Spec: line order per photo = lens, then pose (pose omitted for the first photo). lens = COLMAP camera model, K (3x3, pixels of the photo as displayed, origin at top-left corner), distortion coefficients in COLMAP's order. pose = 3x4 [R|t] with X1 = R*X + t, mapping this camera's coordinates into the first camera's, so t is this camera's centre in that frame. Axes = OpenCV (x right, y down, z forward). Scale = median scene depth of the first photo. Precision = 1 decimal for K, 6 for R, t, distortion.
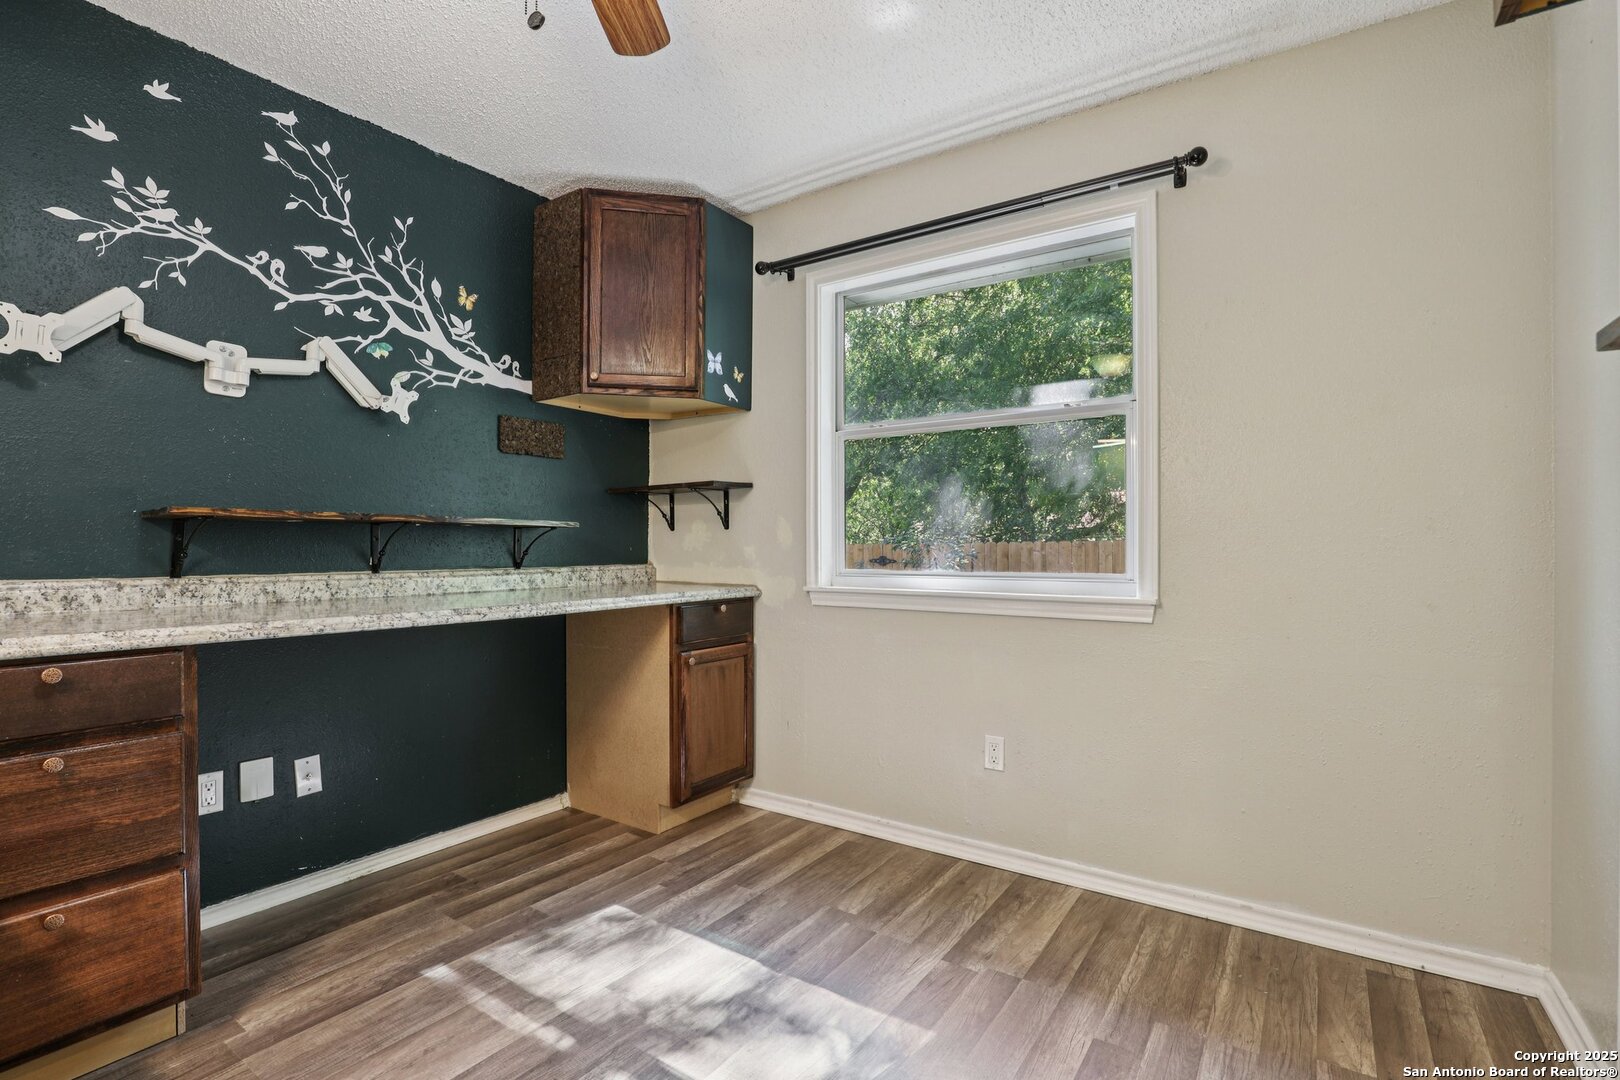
lens RADIAL K [[757.5, 0, 813.2], [0, 757.5, 547.9], [0, 0, 1]] dist [-0.036202, 0.008575]
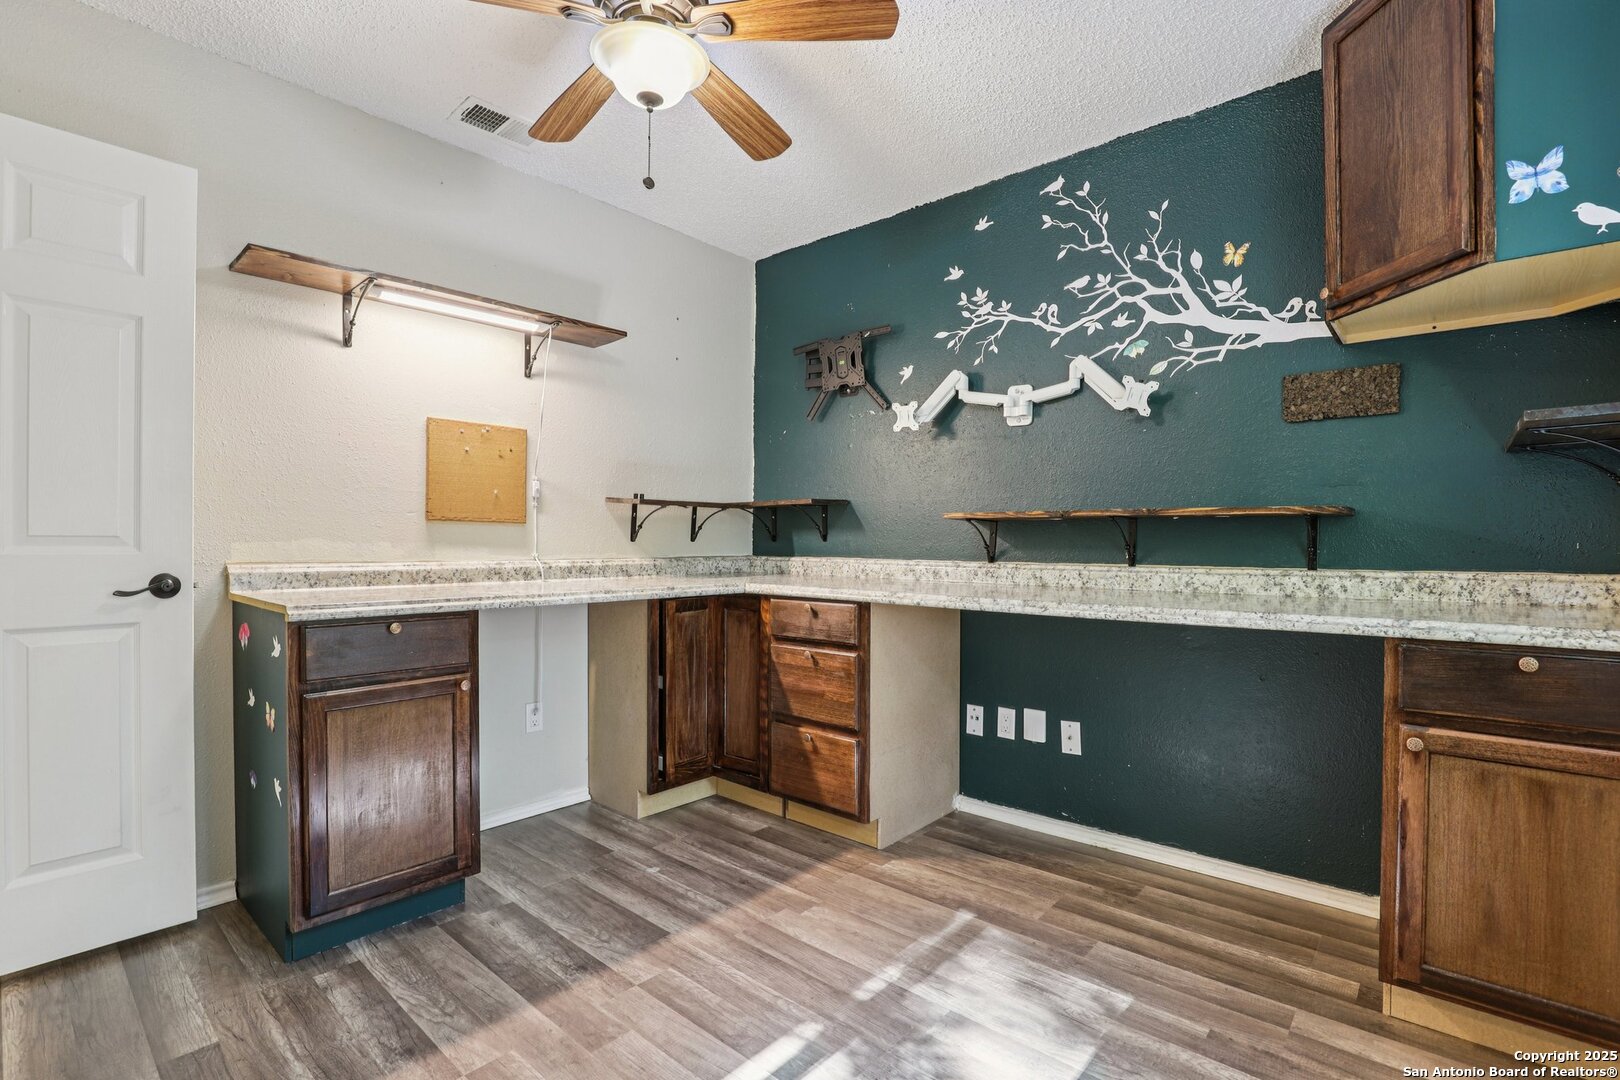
lens RADIAL K [[757.5, 0, 827.7], [0, 757.5, 542.8], [0, 0, 1]] dist [-0.036202, 0.008575]
pose [[-0.117184, 0.002697, -0.993107, 0.511857], [-0.002809, 0.999991, 0.003047, -0.000920], [0.993106, 0.003147, -0.117175, 0.728346]]
